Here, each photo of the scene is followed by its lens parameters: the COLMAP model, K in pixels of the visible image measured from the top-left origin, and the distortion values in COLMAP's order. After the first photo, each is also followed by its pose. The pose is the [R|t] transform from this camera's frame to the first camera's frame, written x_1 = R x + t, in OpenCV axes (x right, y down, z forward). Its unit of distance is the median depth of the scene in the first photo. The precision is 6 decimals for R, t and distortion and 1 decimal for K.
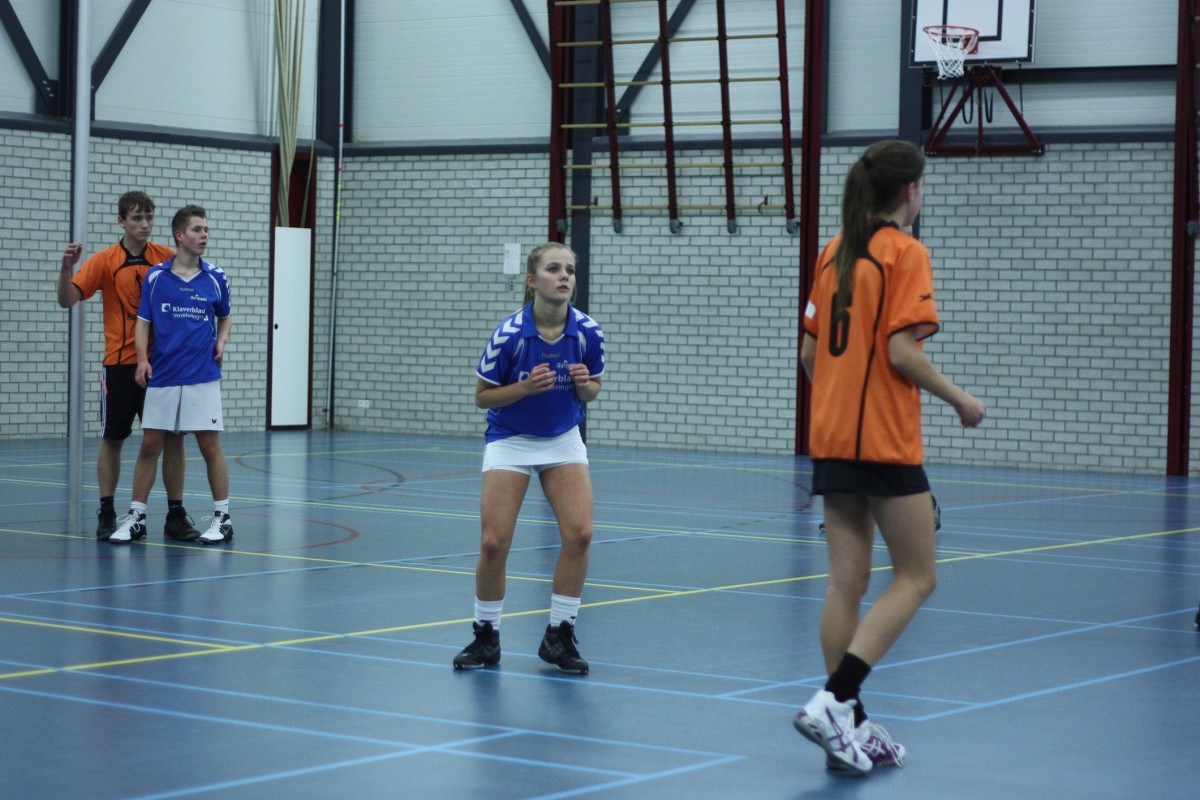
lens RADIAL K [[2802.8, 0, 599.4], [0, 2802.8, 418.4], [0, 0, 1]] dist [-0.119177, 0.256114]
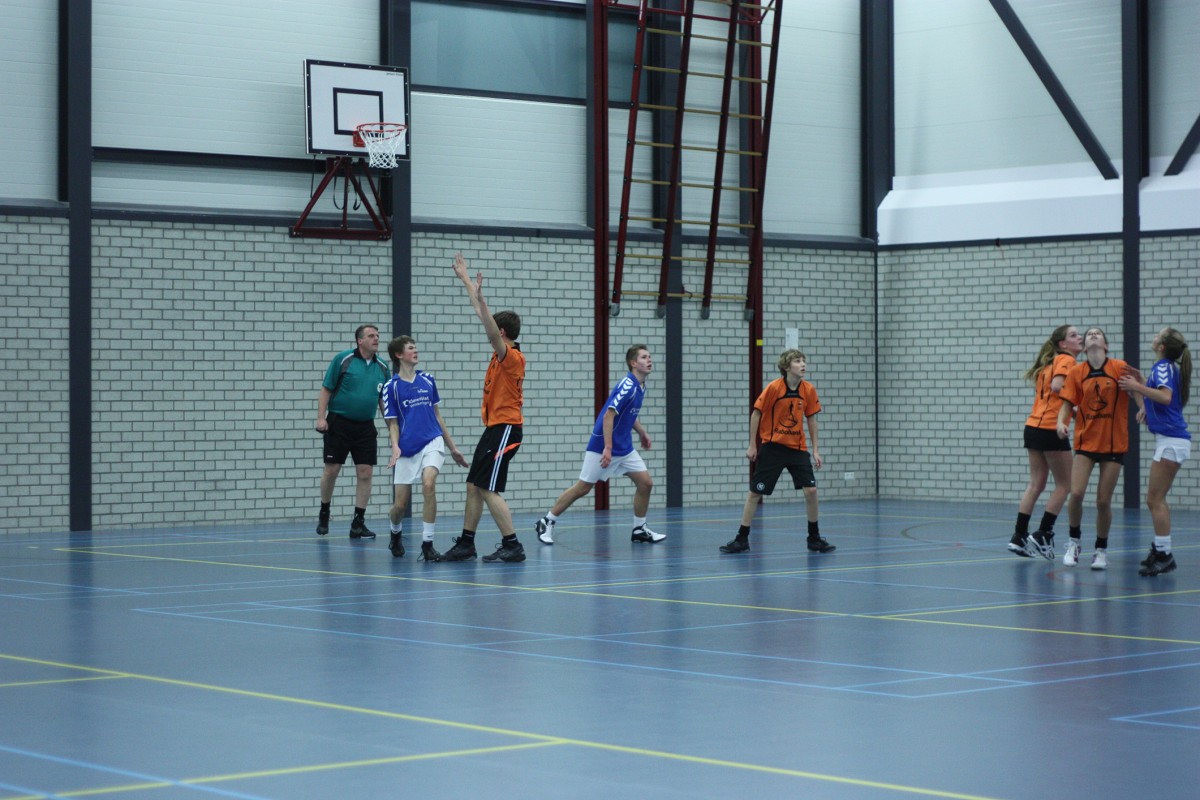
lens RADIAL K [[2802.8, 0, 599.4], [0, 2802.8, 418.4], [0, 0, 1]] dist [-0.119177, 0.256114]
pose [[0.231286, -0.031969, 0.972360, -1.061886], [0.044861, 0.998747, 0.022166, -0.050674], [-0.971851, 0.038495, 0.232430, 0.755589]]
